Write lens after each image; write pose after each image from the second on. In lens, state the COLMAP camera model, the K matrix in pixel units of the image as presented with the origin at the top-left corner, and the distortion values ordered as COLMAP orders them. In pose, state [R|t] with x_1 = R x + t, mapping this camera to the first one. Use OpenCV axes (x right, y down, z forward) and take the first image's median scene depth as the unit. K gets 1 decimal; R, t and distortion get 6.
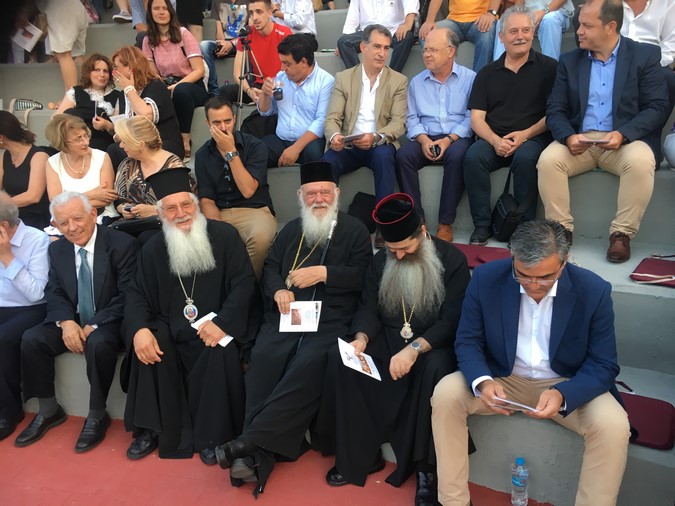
lens RADIAL K [[569.8, 0, 335.2], [0, 569.8, 257.1], [0, 0, 1]] dist [0.065625, -0.084167]
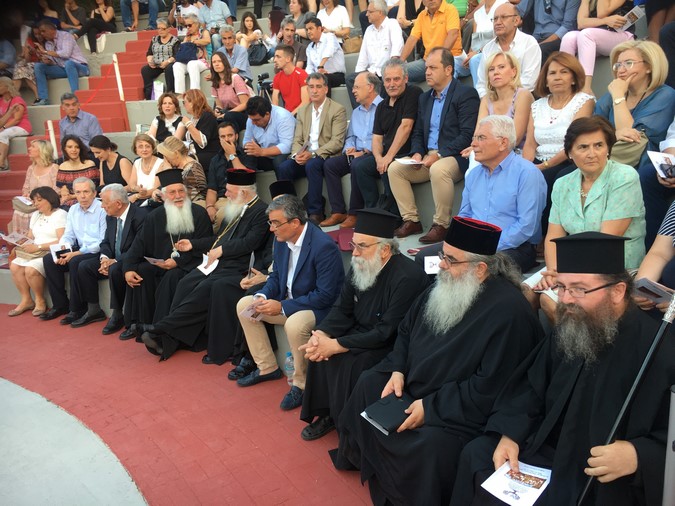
lens RADIAL K [[569.8, 0, 335.2], [0, 569.8, 257.1], [0, 0, 1]] dist [0.065625, -0.084167]
pose [[0.931564, 0.077730, -0.355172, 0.672917], [-0.086213, 0.996244, -0.008097, 0.059321], [0.353208, 0.038163, 0.934766, -0.299013]]
